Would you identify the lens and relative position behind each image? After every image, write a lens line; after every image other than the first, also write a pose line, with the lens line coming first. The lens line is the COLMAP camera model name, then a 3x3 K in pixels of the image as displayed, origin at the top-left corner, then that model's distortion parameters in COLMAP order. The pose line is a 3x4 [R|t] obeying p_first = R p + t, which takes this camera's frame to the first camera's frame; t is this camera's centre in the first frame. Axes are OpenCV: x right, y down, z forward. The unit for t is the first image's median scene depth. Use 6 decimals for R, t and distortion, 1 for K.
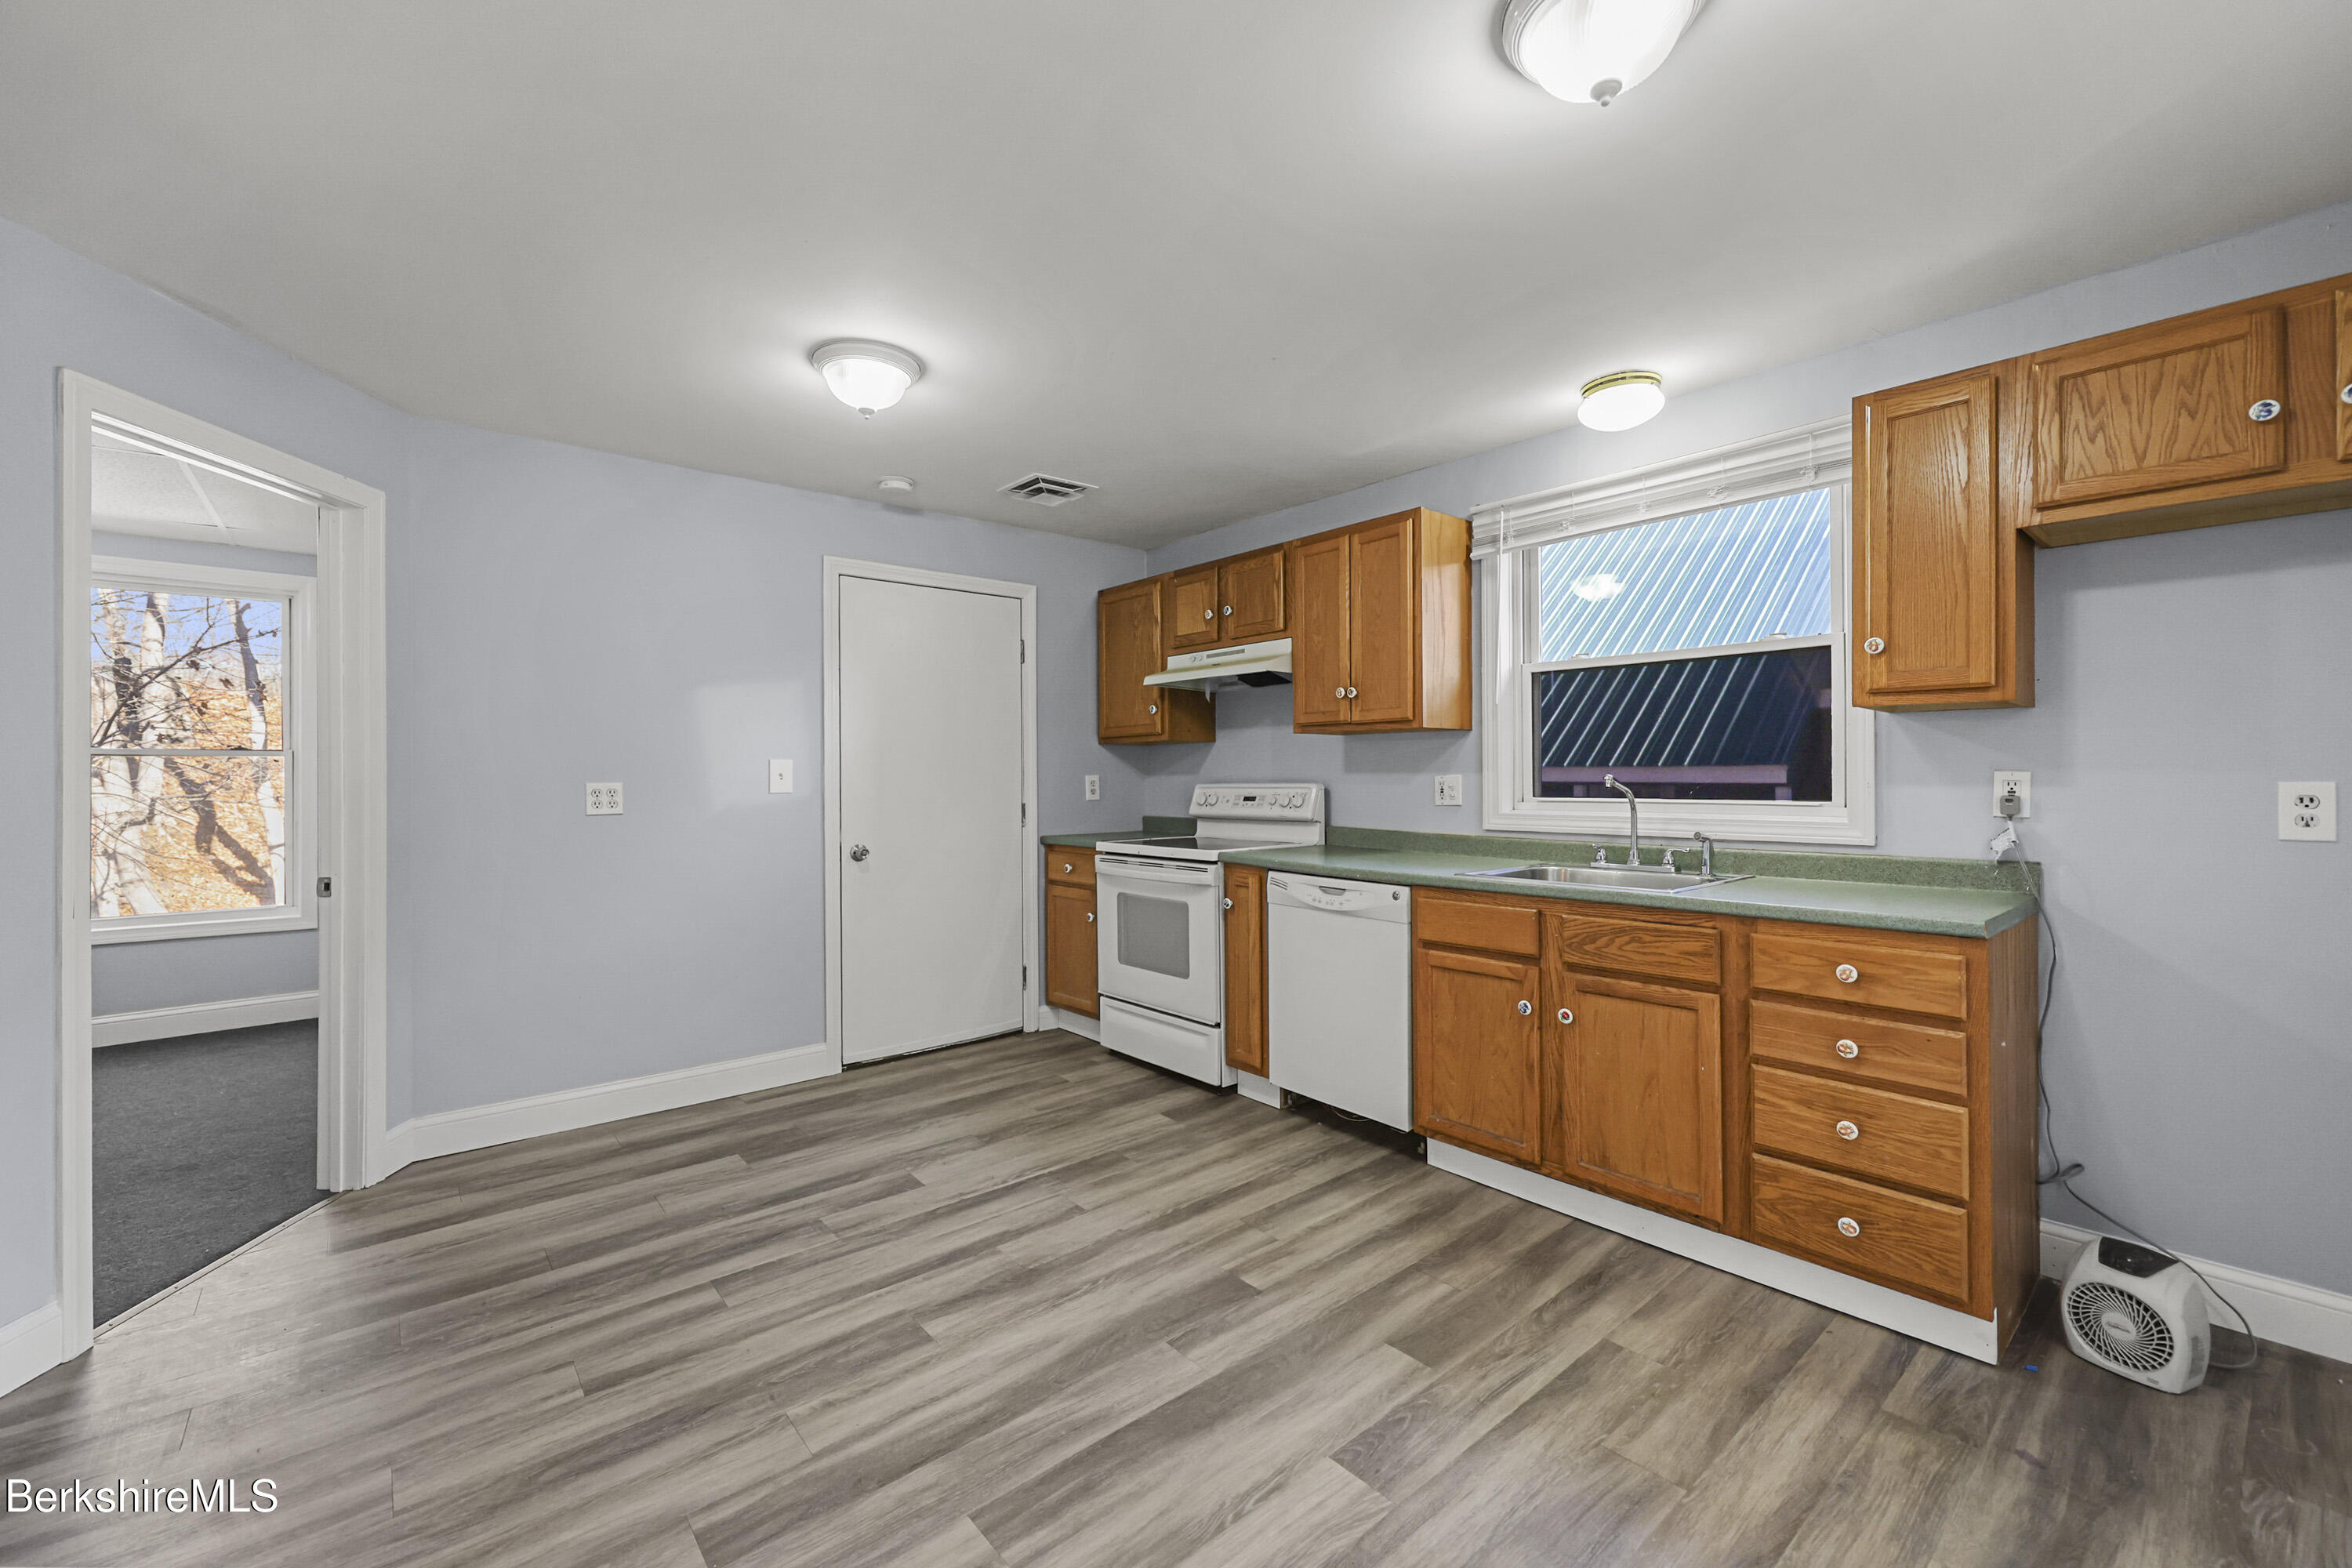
lens RADIAL K [[946.2, 0, 1180.4], [0, 946.2, 777.4], [0, 0, 1]] dist [0.002336, -0.000662]
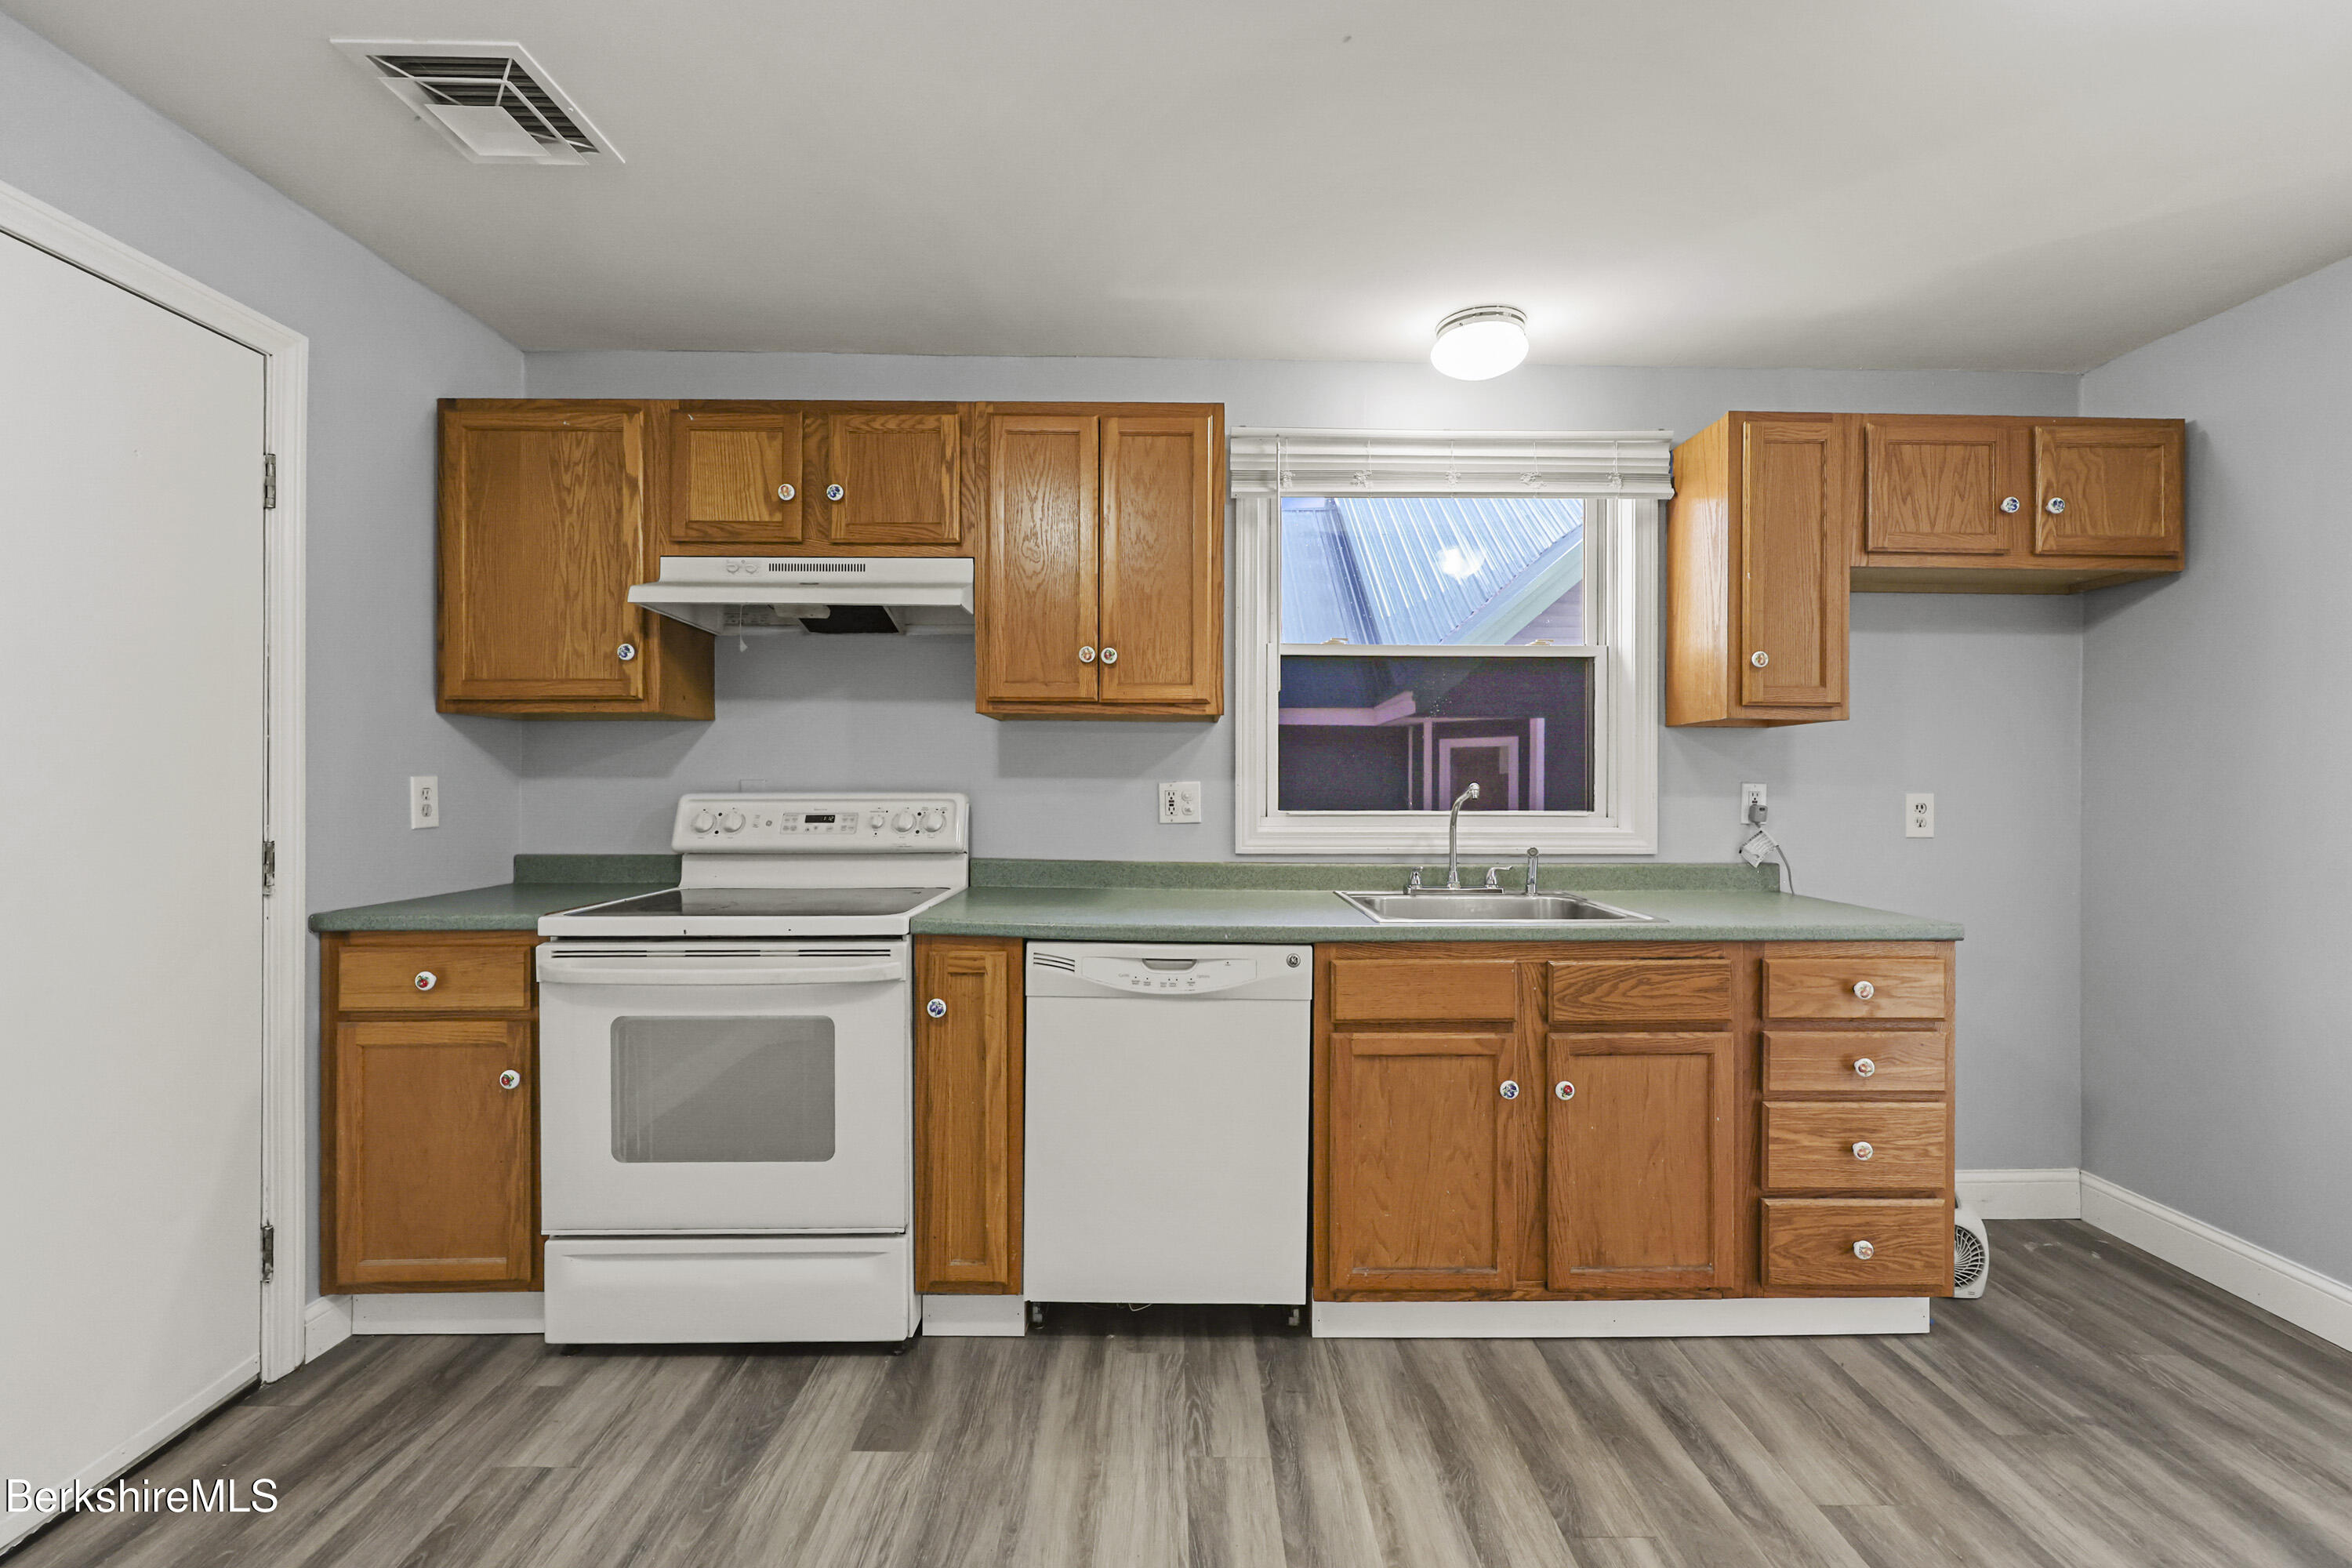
lens RADIAL K [[946.2, 0, 1178.1], [0, 946.2, 787.5], [0, 0, 1]] dist [0.002336, -0.000662]
pose [[0.643760, 0.001899, 0.765225, -0.342333], [-0.006022, 0.999979, 0.002584, -0.000286], [-0.765203, -0.006271, 0.643758, 0.627571]]
